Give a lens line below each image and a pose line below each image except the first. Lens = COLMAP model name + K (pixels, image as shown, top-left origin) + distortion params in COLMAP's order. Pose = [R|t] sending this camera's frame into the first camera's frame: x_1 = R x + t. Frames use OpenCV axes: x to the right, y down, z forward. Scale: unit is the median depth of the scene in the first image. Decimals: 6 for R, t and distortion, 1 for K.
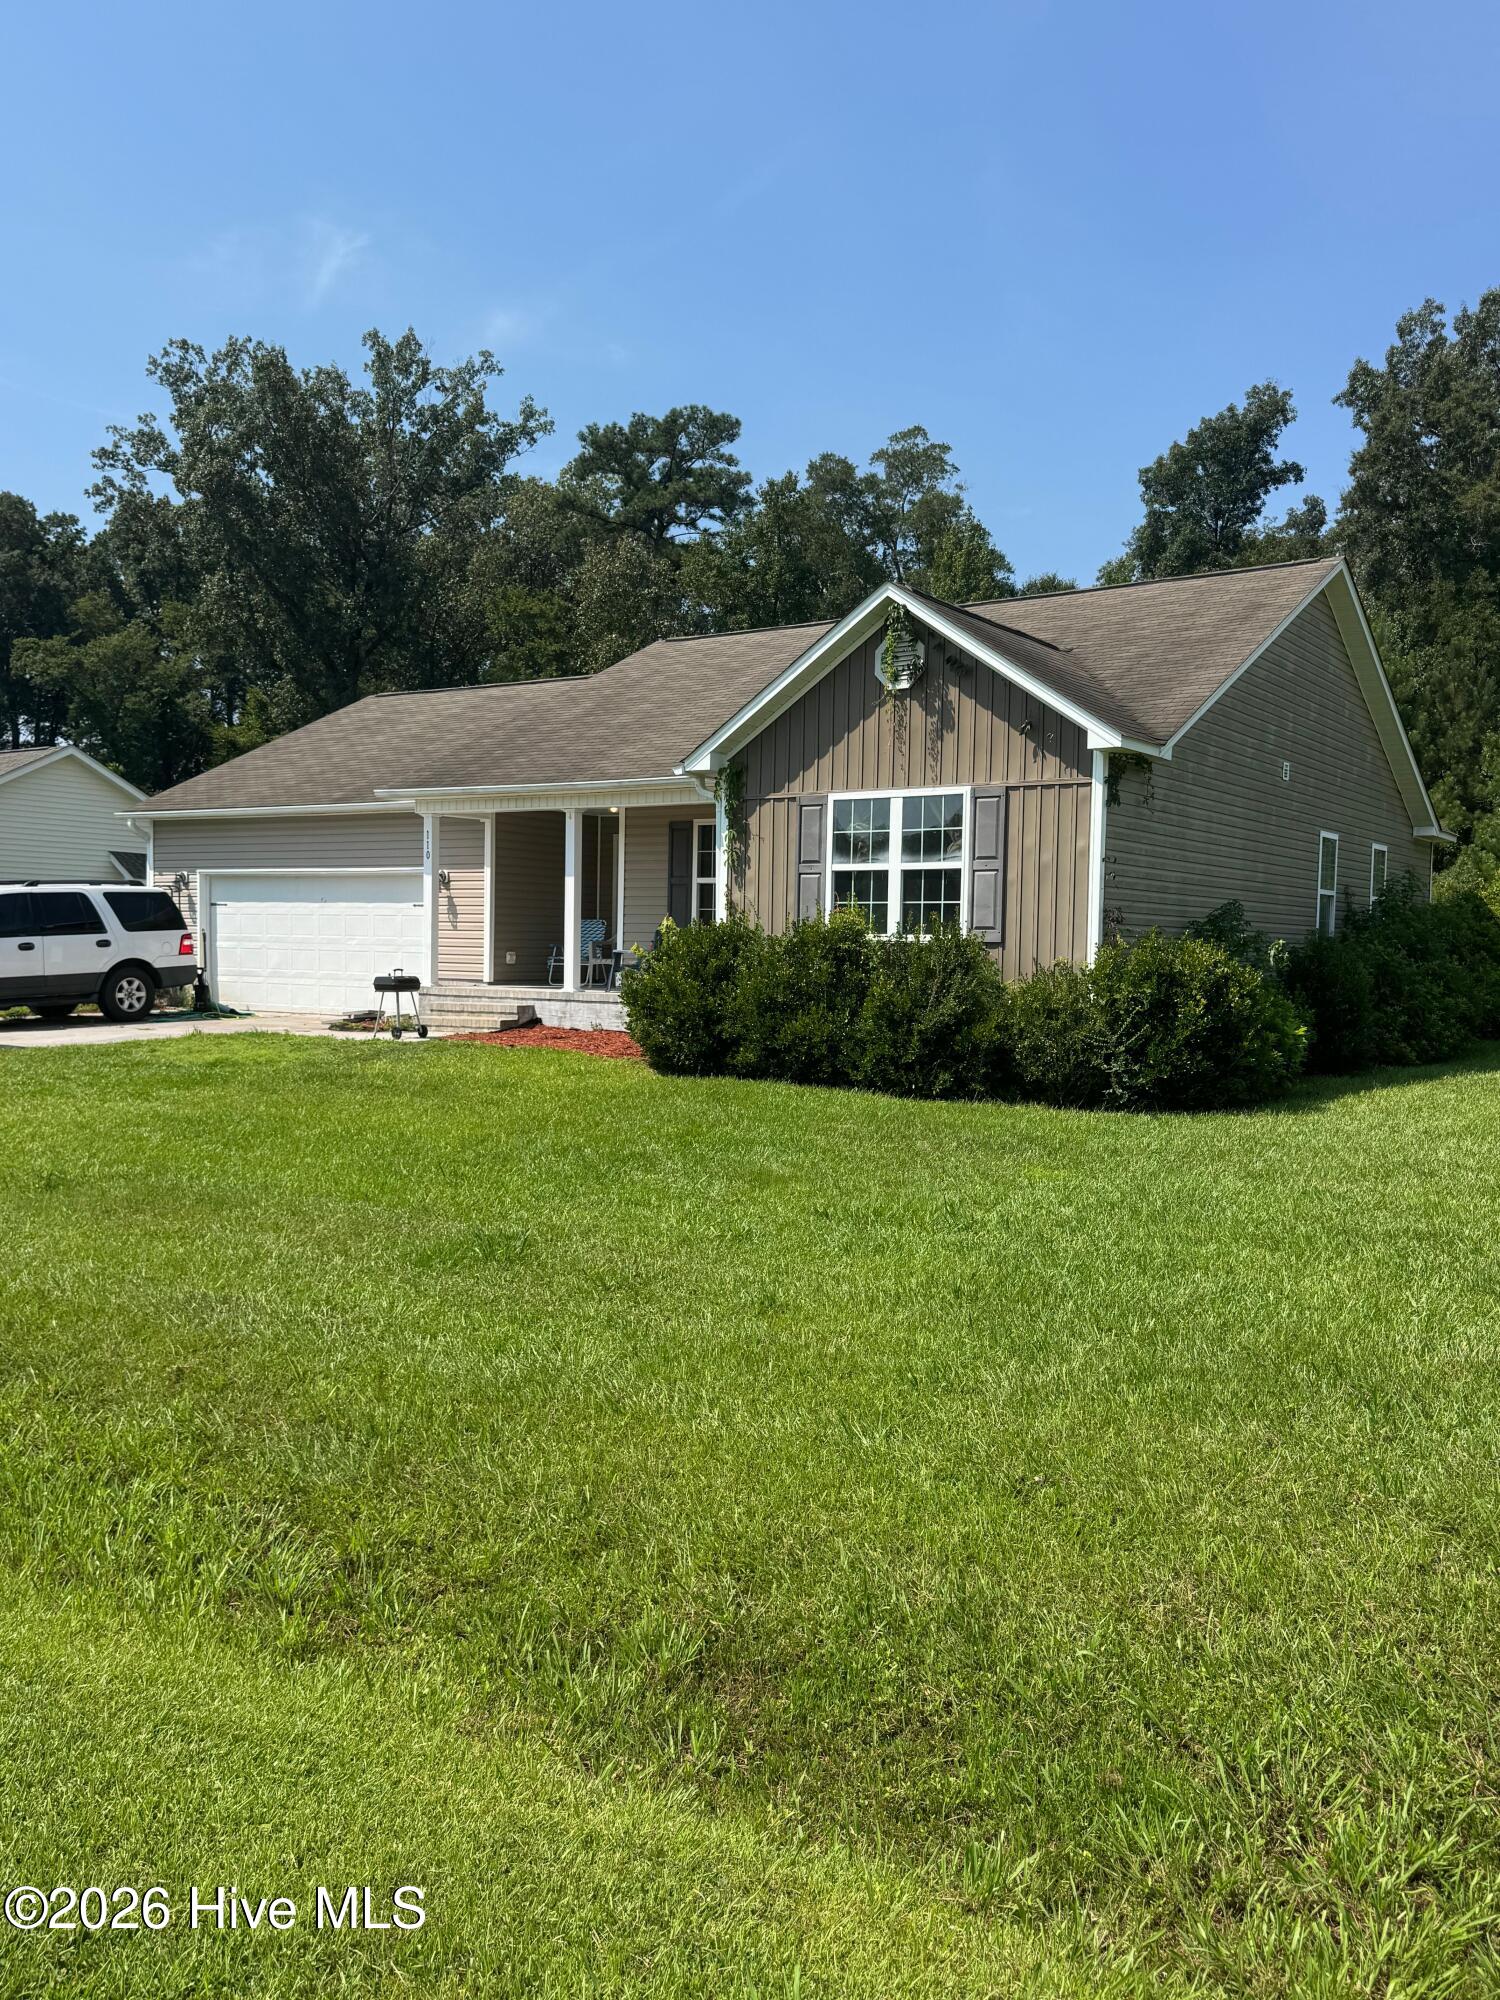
lens RADIAL K [[1626.0, 0, 750.0], [0, 1626.0, 1000.0], [0, 0, 1]] dist [0.119254, -0.207778]
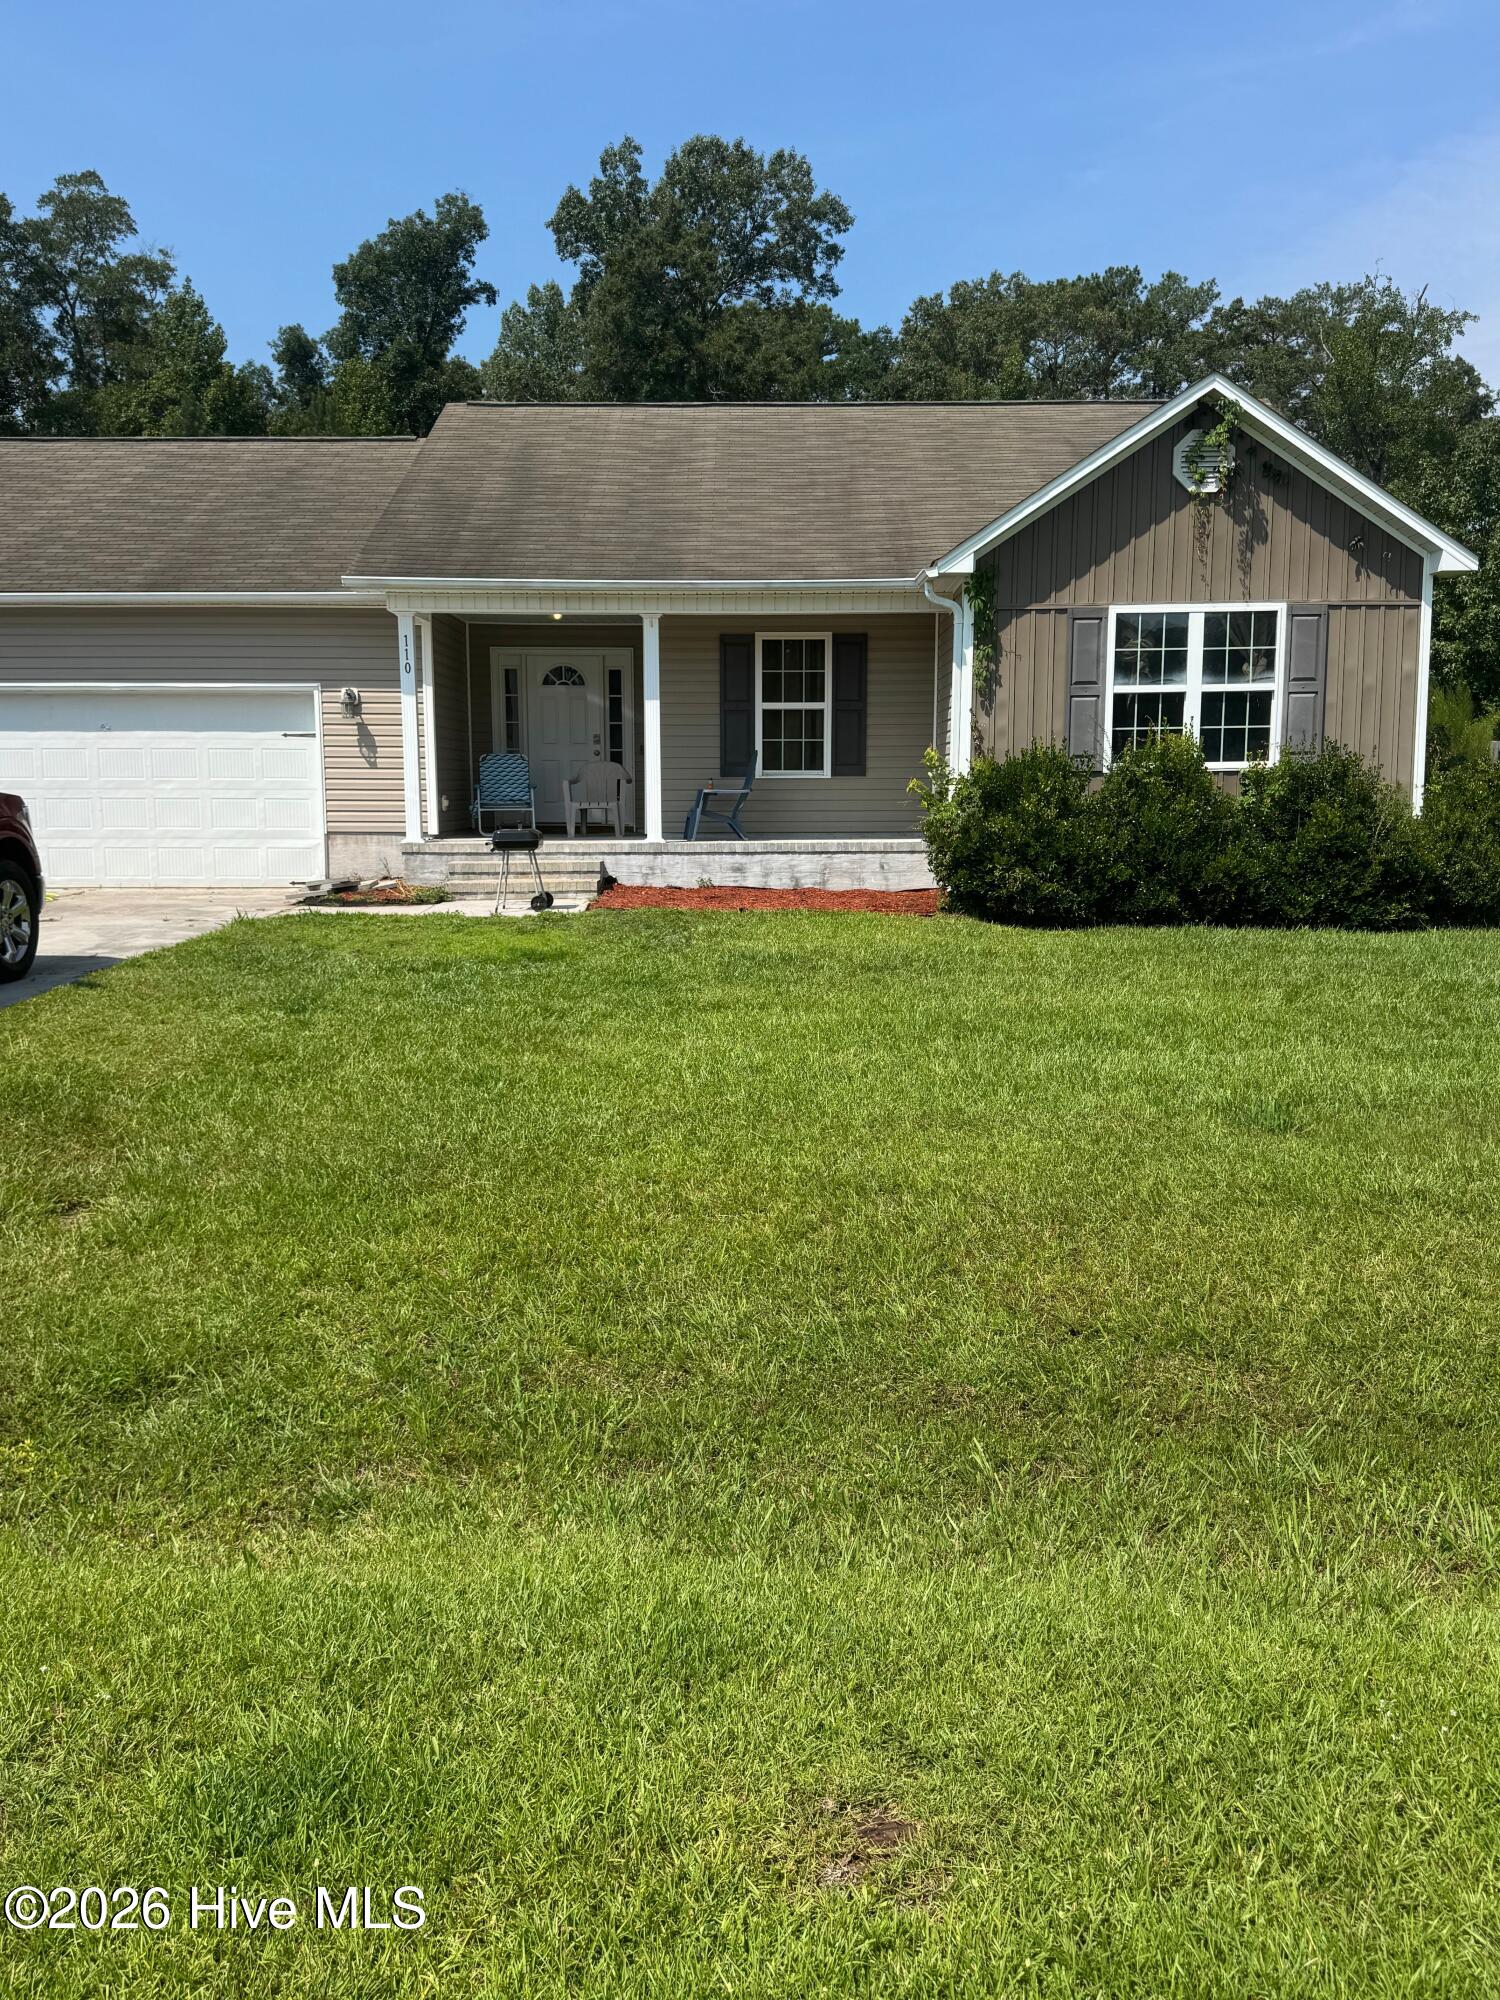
lens RADIAL K [[1626.0, 0, 750.0], [0, 1626.0, 1000.0], [0, 0, 1]] dist [0.119254, -0.207778]
pose [[0.819843, -0.093450, 0.564911, -0.624685], [0.037338, 0.993217, 0.110114, -0.016823], [-0.571369, -0.069184, 0.817772, 0.341296]]
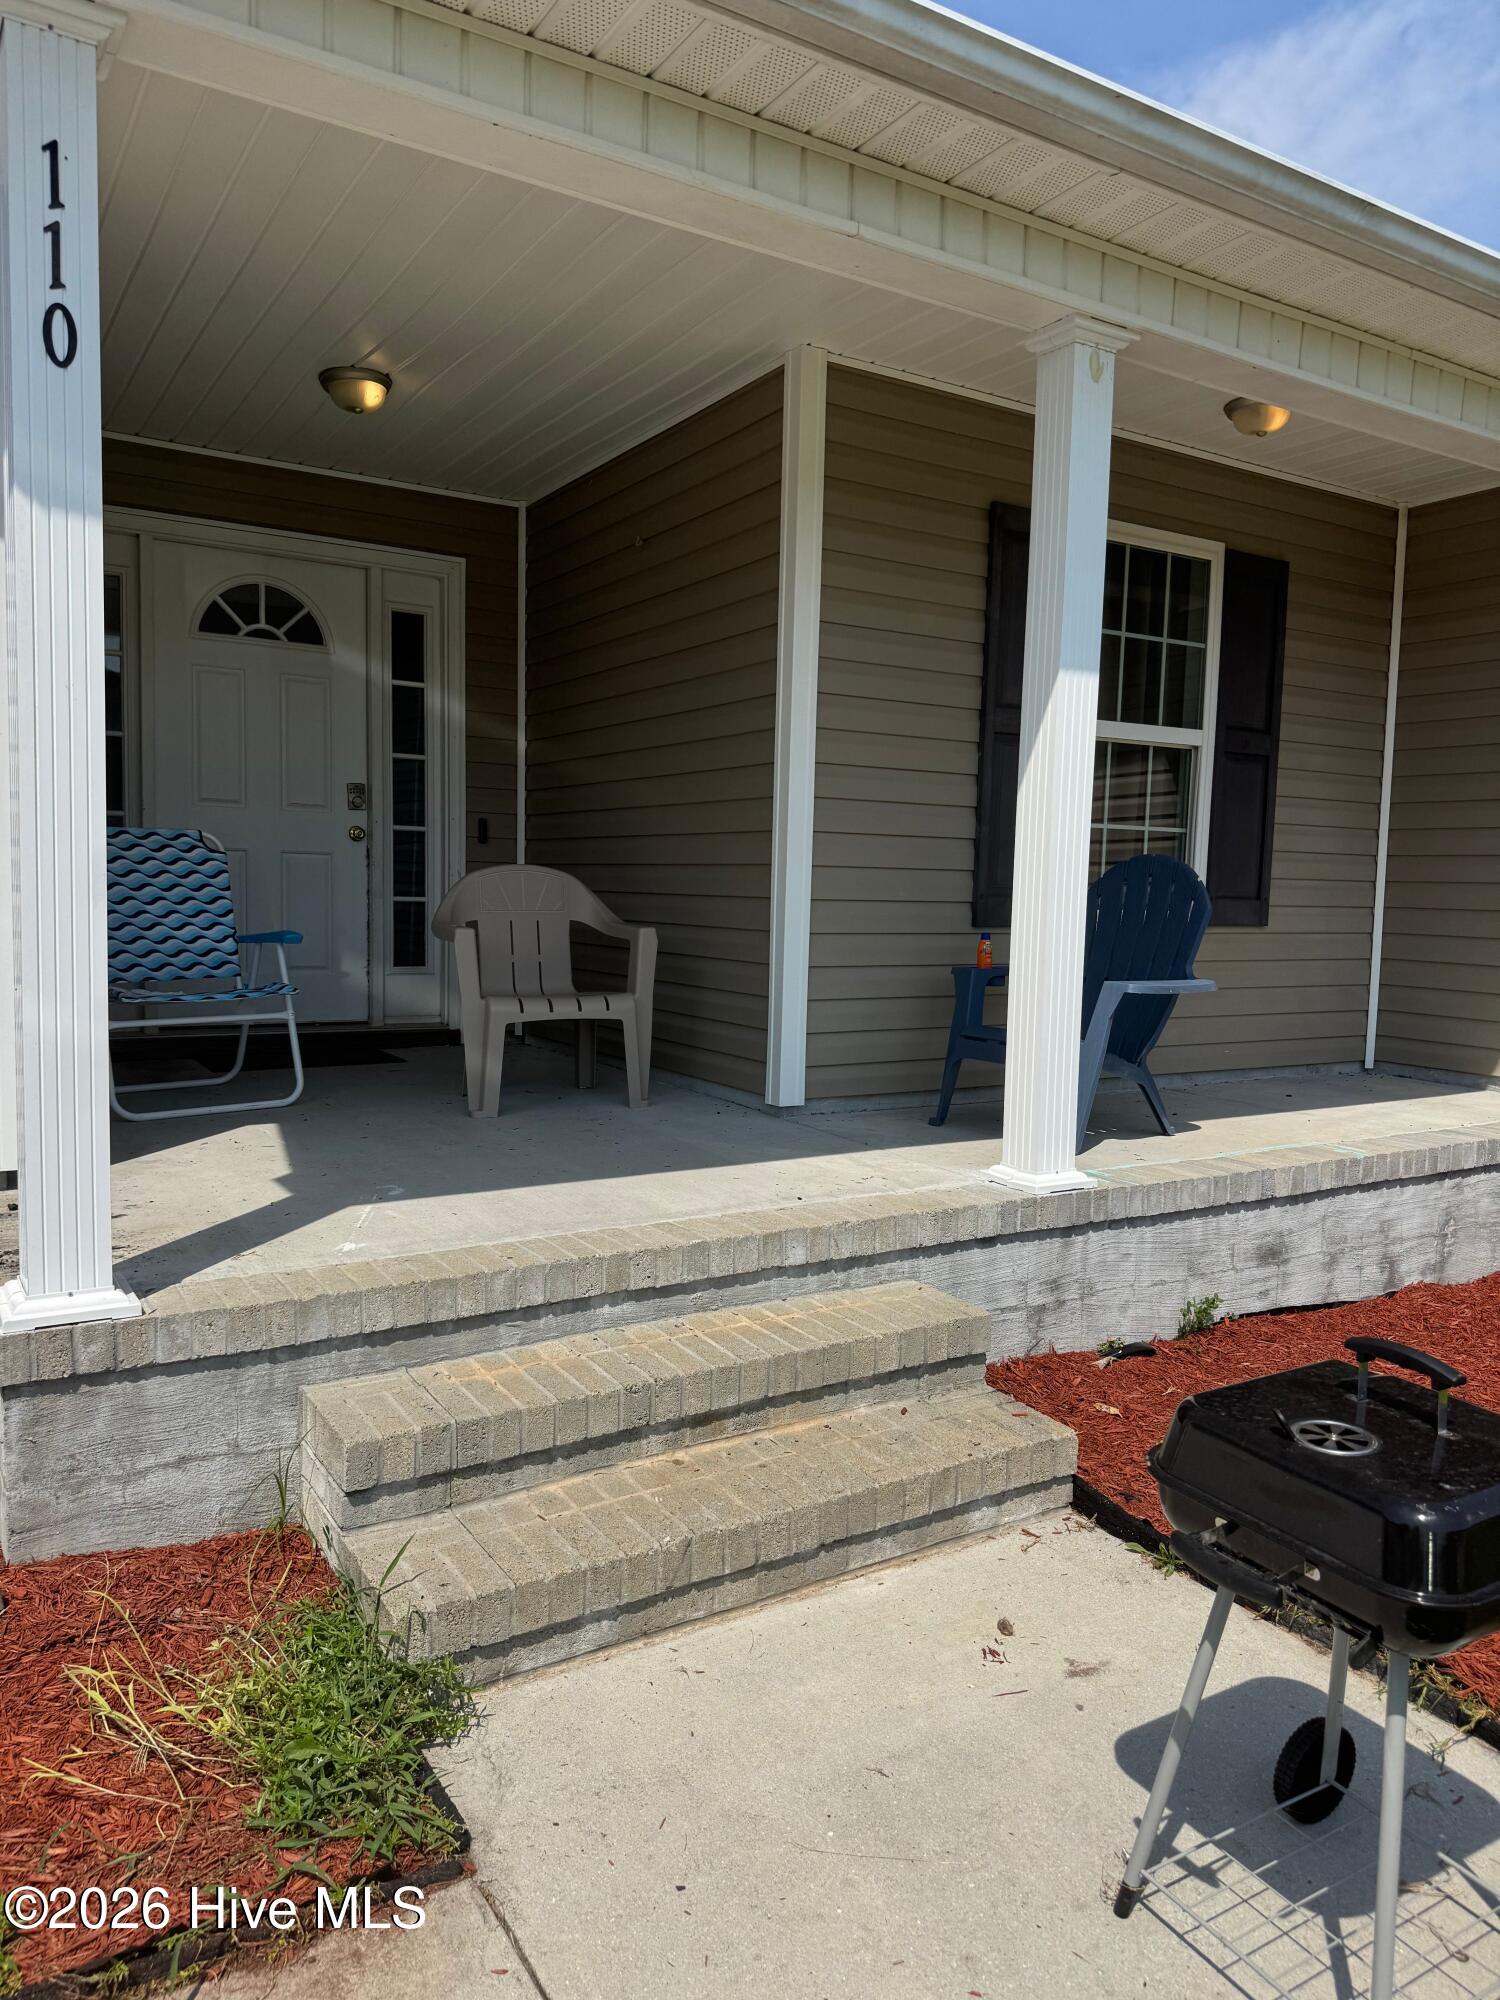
lens RADIAL K [[1398.4, 0, 750.0], [0, 1398.4, 1000.0], [0, 0, 1]] dist [0.070827, 0.000285]
pose [[0.402811, -0.089971, 0.910851, -0.345706], [0.014793, 0.995667, 0.091807, -0.055835], [-0.915164, -0.023507, 0.402396, 1.106707]]
